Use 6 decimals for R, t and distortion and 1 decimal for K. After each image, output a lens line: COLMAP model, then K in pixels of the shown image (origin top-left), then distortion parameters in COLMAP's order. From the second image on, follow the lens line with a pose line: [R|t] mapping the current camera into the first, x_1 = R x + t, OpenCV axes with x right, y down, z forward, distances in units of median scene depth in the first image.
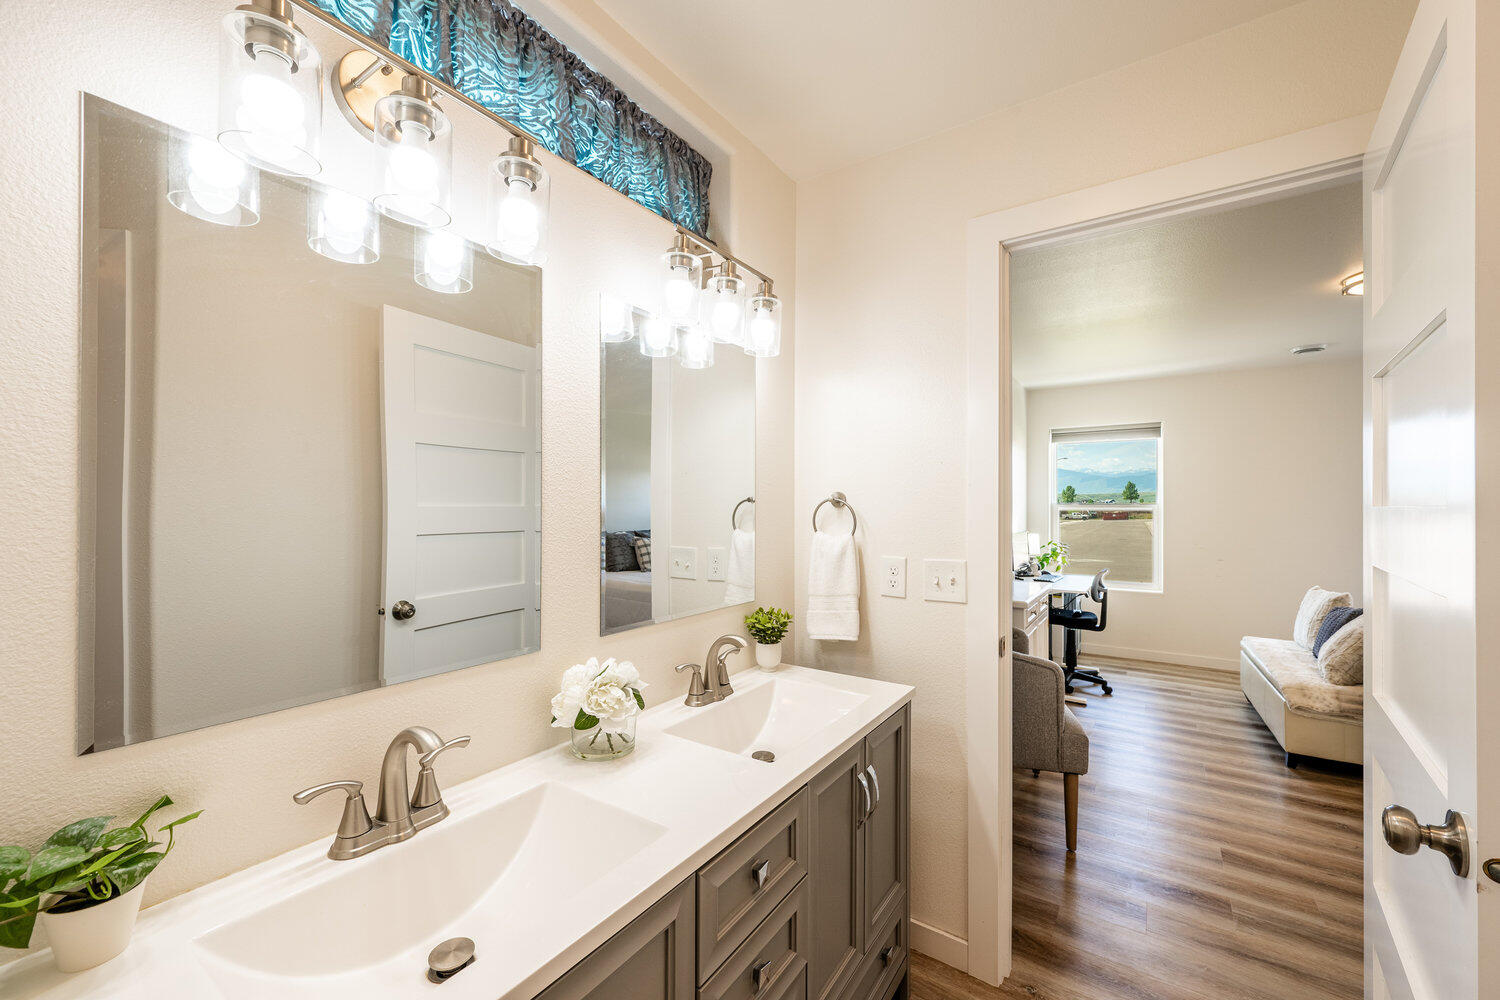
lens RADIAL K [[587.7, 0, 752.6], [0, 587.7, 500.4], [0, 0, 1]] dist [-0.000683, -0.000381]
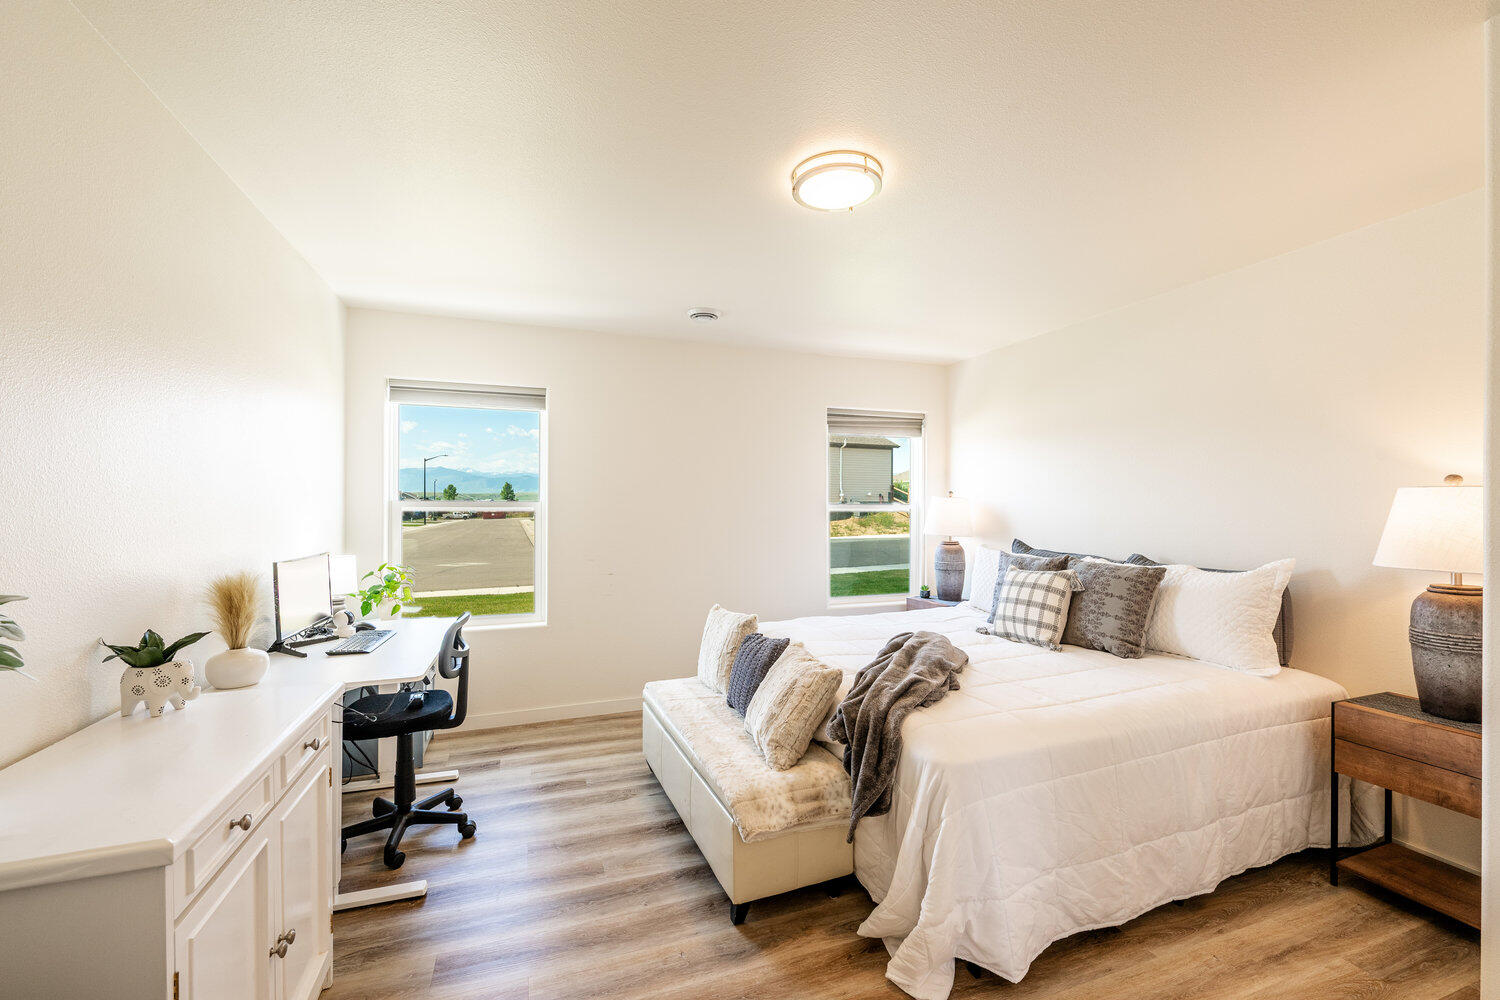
lens RADIAL K [[613.9, 0, 751.1], [0, 613.9, 502.7], [0, 0, 1]] dist [-0.000525, -0.000626]
pose [[0.582286, 0.003580, 0.812976, 0.275257], [-0.007771, 0.999969, 0.001162, 0.005623], [-0.812947, -0.006994, 0.582296, 0.426321]]
